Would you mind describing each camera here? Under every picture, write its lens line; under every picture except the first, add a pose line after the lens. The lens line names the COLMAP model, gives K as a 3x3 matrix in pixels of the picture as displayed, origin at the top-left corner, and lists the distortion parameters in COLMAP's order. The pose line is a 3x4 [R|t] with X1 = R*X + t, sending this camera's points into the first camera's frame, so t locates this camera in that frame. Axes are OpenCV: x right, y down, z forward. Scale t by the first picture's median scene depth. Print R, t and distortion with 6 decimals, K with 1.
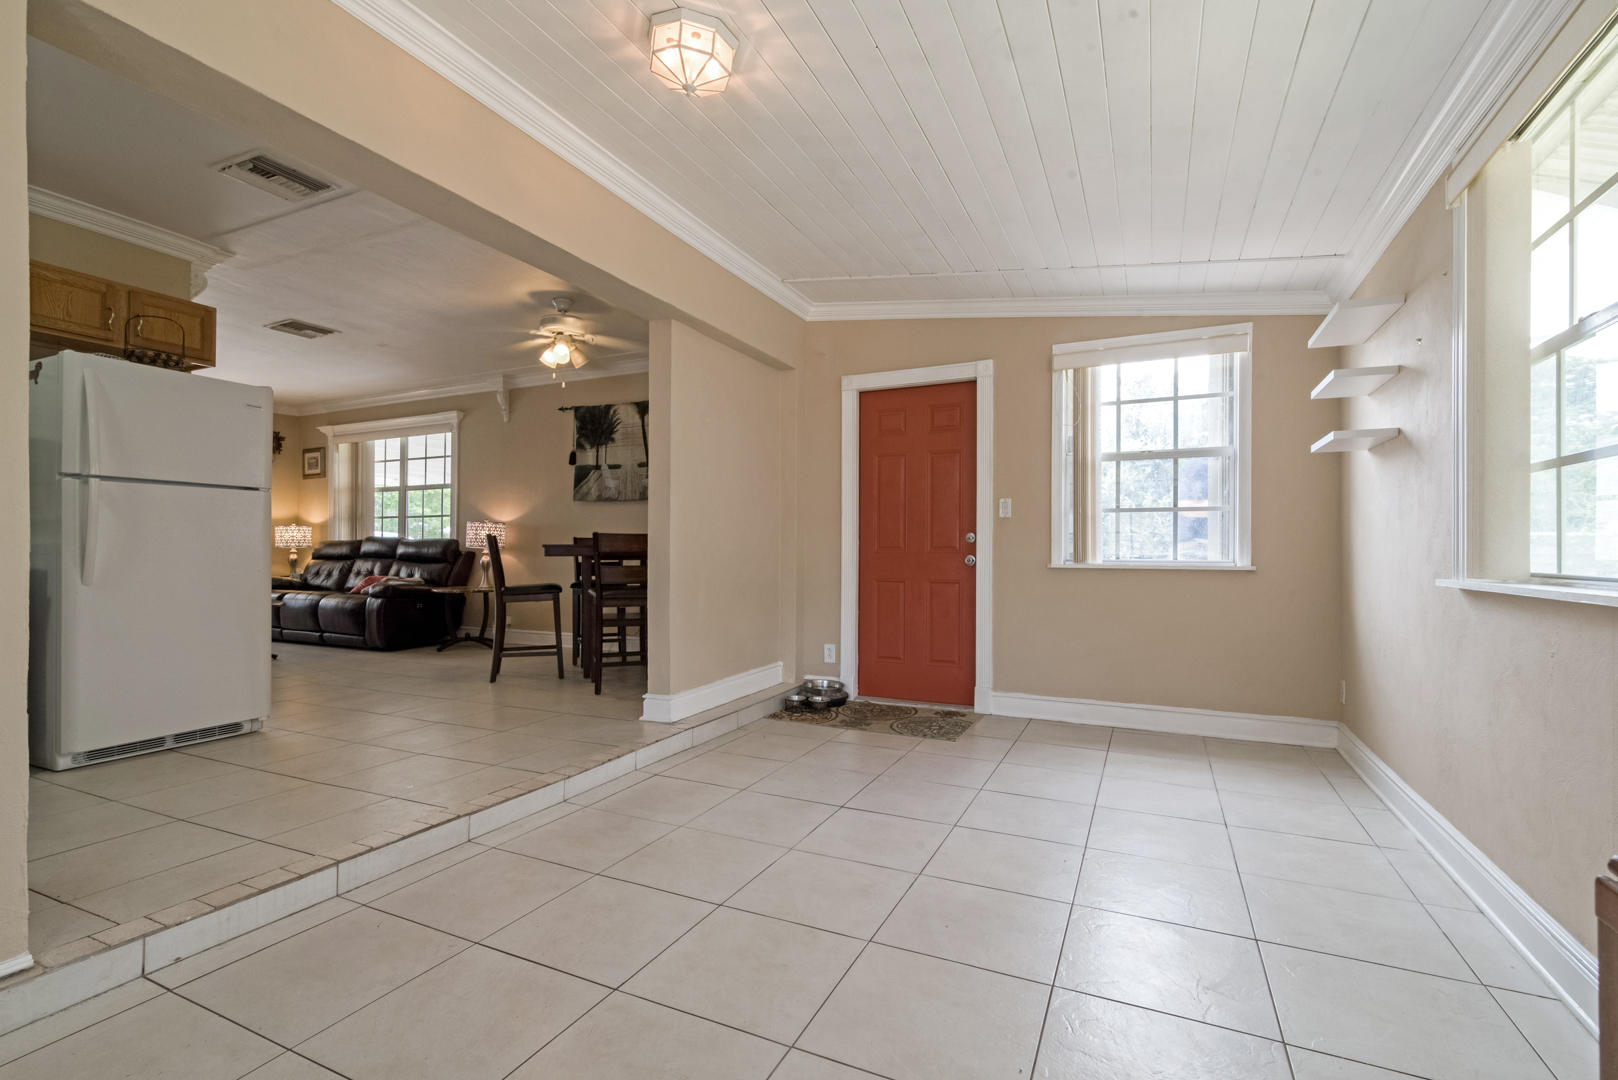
lens RADIAL K [[741.3, 0, 809.4], [0, 741.3, 538.7], [0, 0, 1]] dist [-0.018604, 0.001129]
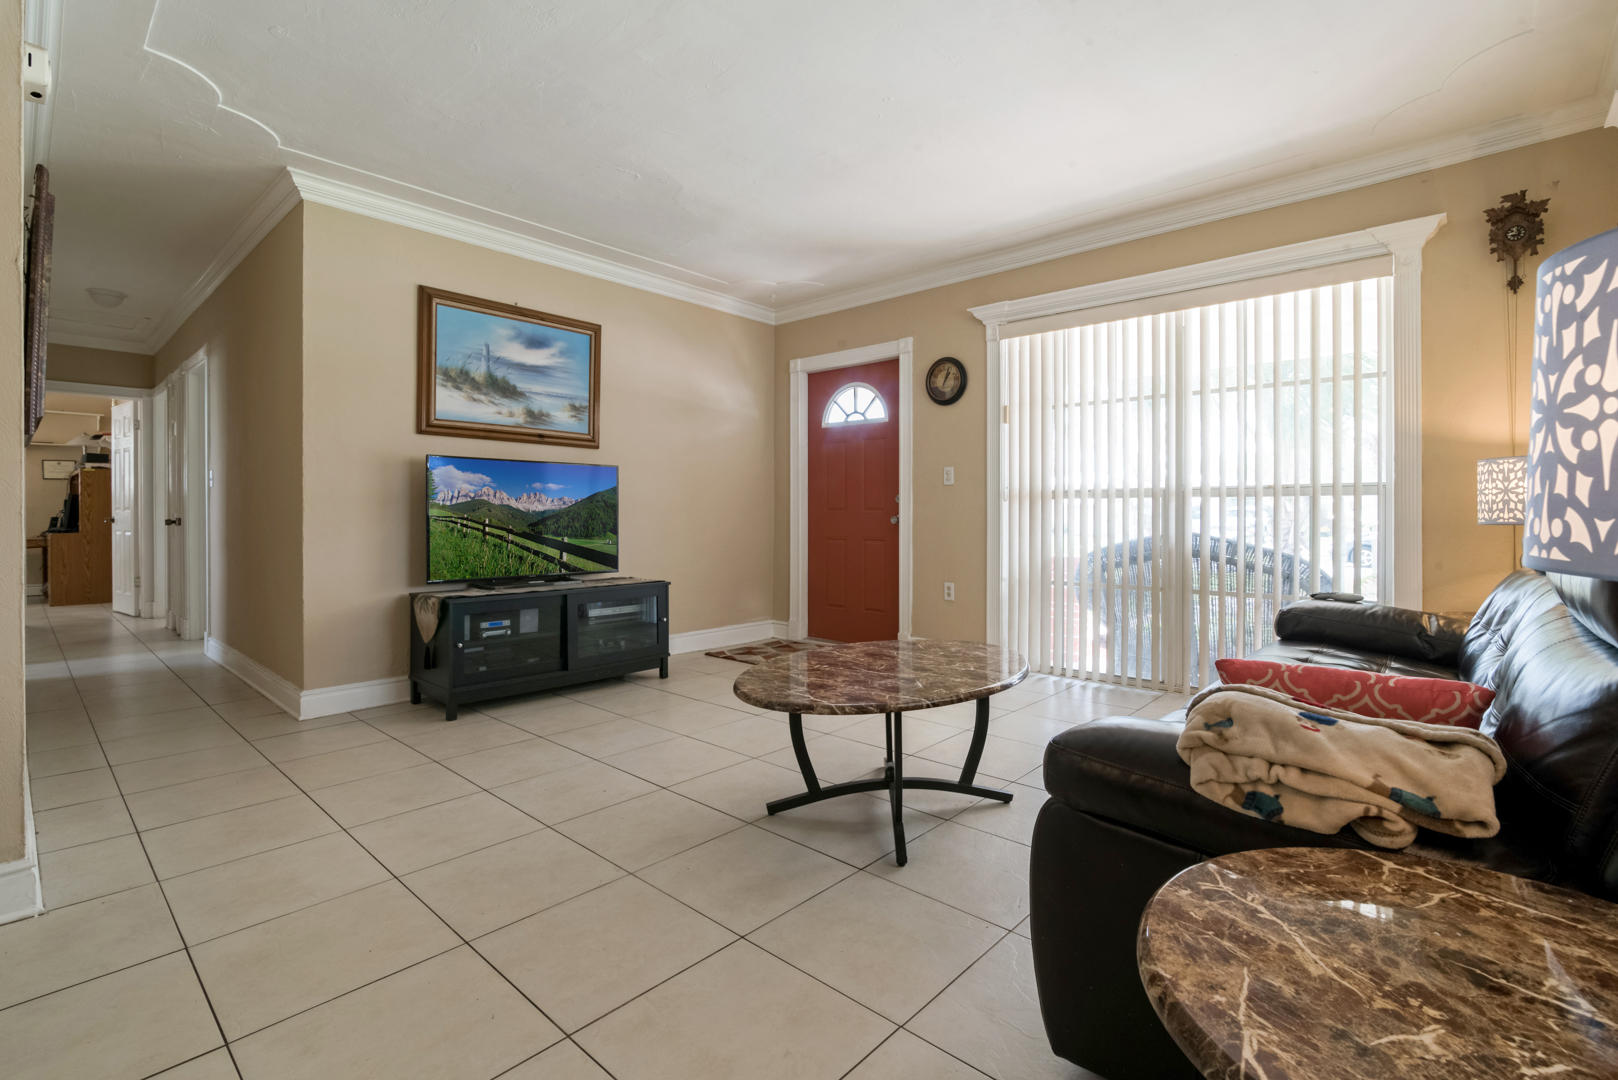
lens RADIAL K [[741.3, 0, 805.8], [0, 741.3, 524.7], [0, 0, 1]] dist [-0.018604, 0.001129]
pose [[-0.302237, 0.010419, -0.953176, -0.321212], [0.022026, 0.999750, 0.003944, 0.004476], [0.952978, -0.019803, -0.302391, 0.863767]]
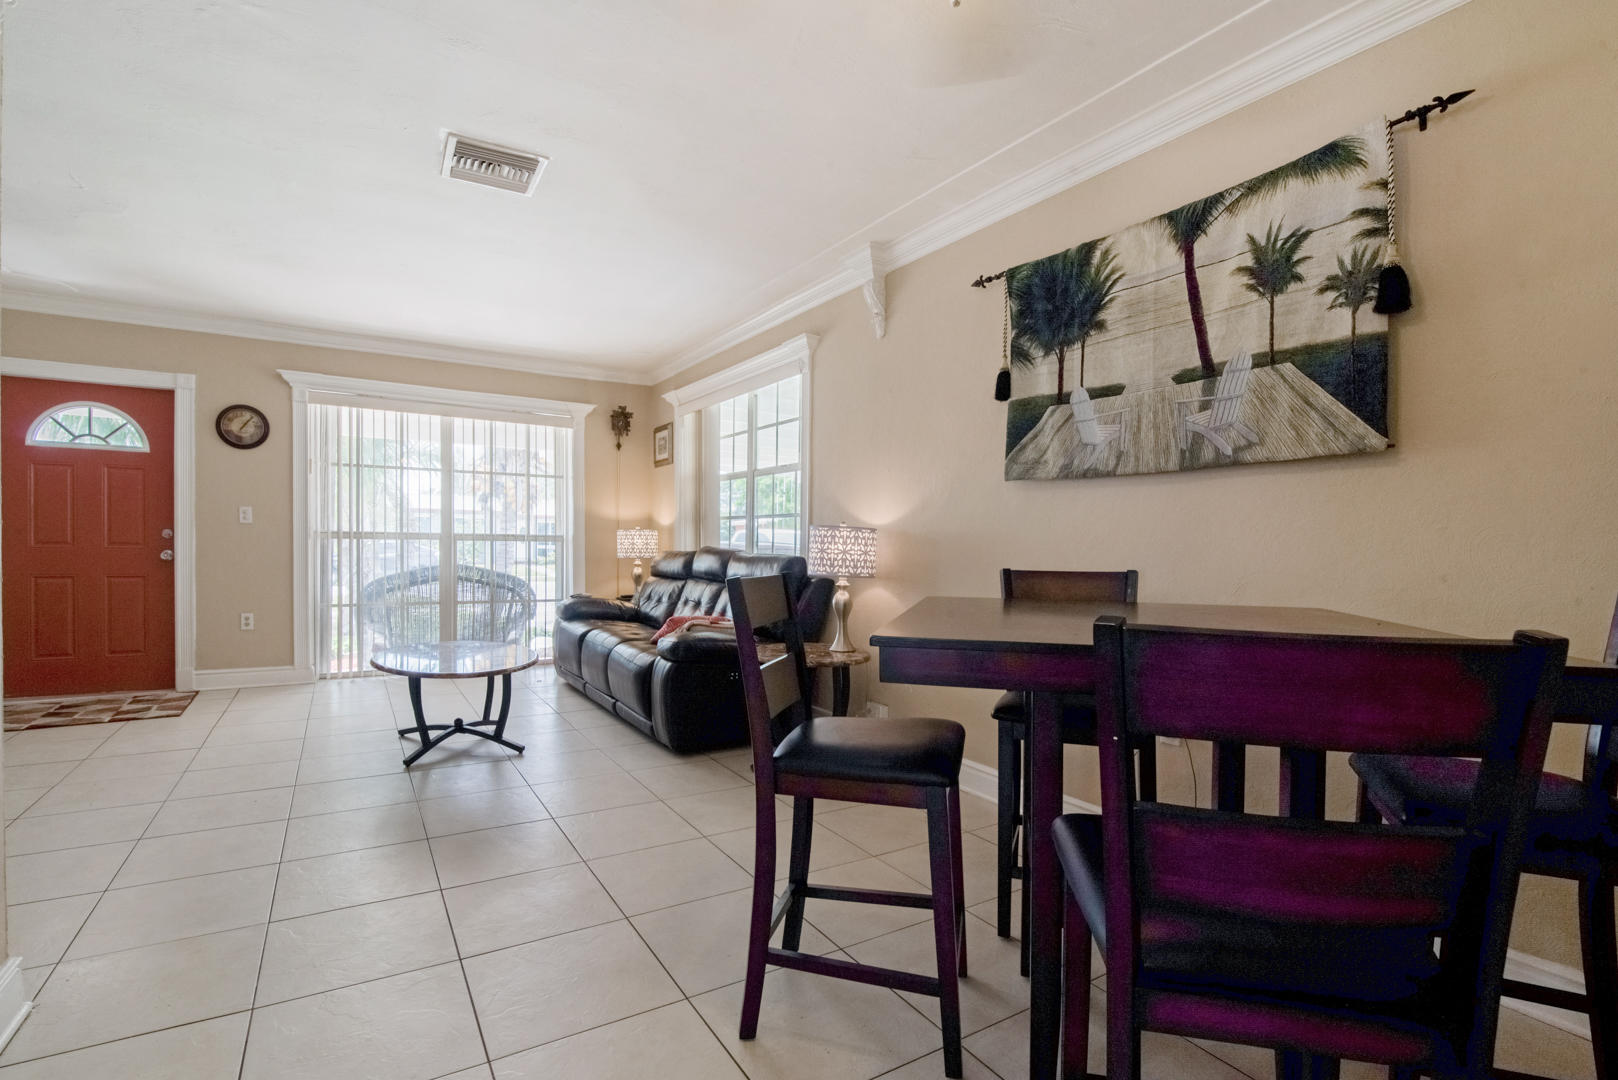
lens RADIAL K [[741.3, 0, 799.1], [0, 741.3, 537.3], [0, 0, 1]] dist [-0.018604, 0.001129]
pose [[0.833496, 0.007320, -0.552476, -0.158327], [-0.001113, 0.999932, 0.011568, -0.019974], [0.552524, -0.009027, 0.833448, 0.504535]]
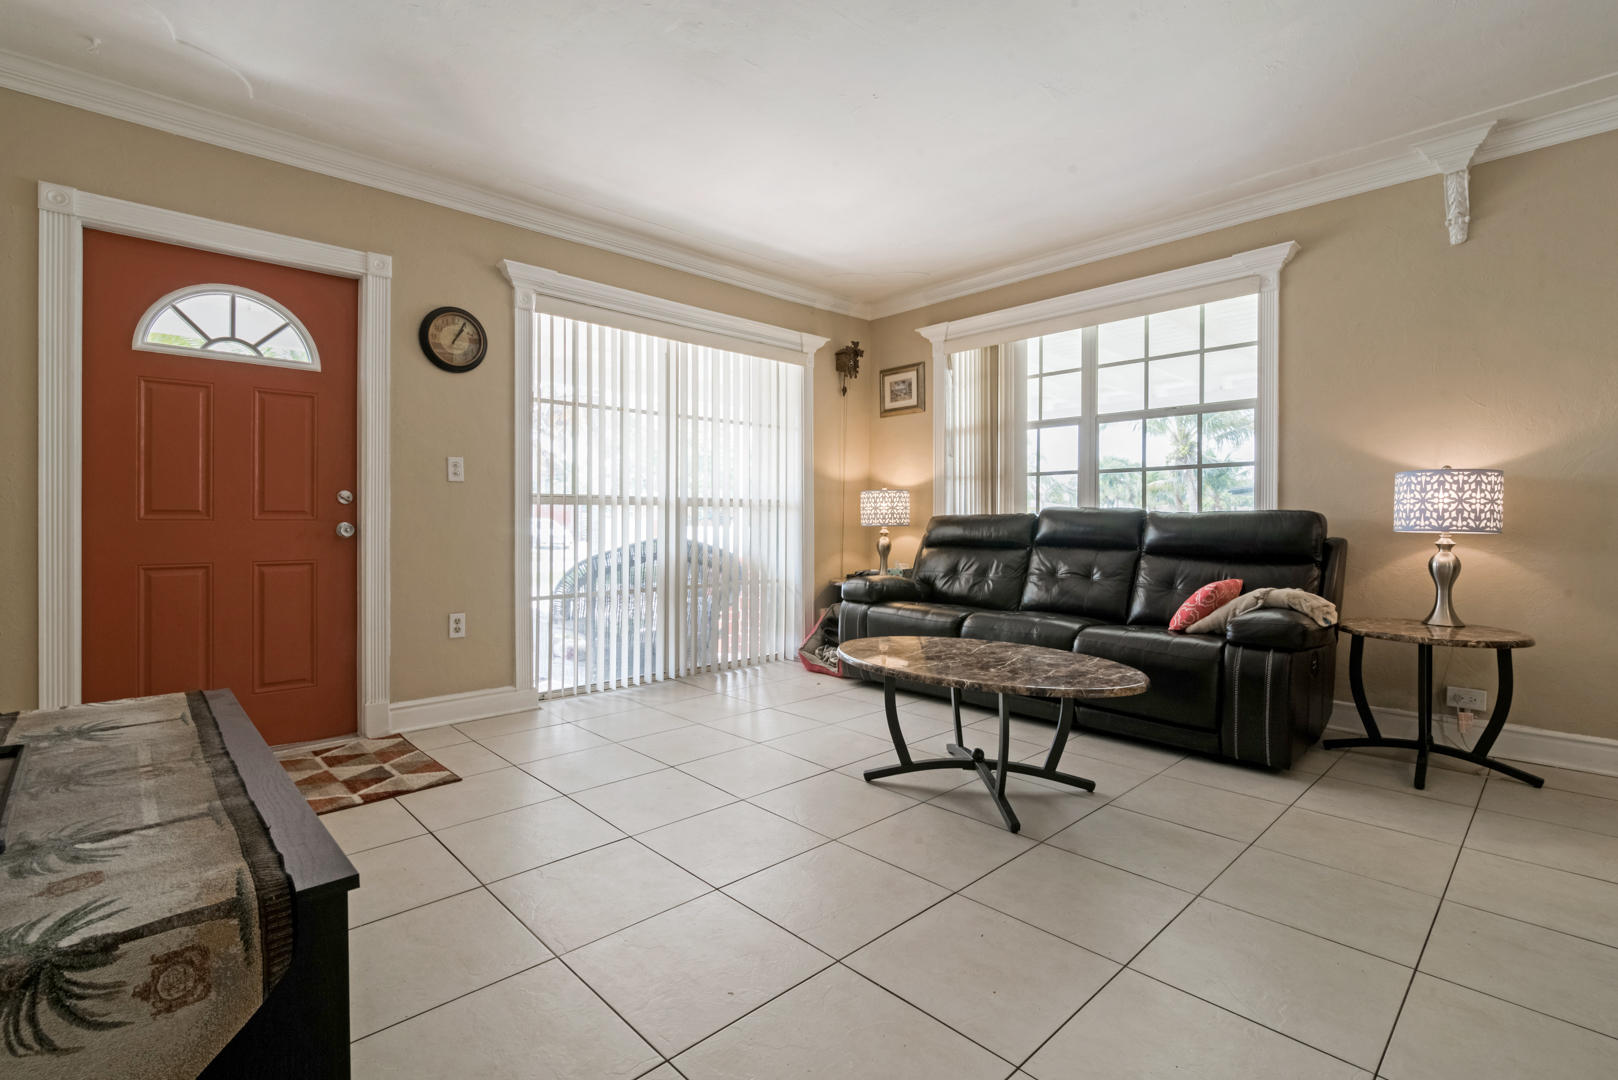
lens RADIAL K [[741.3, 0, 808.0], [0, 741.3, 505.5], [0, 0, 1]] dist [-0.018604, 0.001129]
pose [[0.930565, -0.011137, -0.365957, -0.588491], [0.012099, 0.999927, 0.000335, -0.006736], [0.365927, -0.004739, 0.930632, 0.435999]]
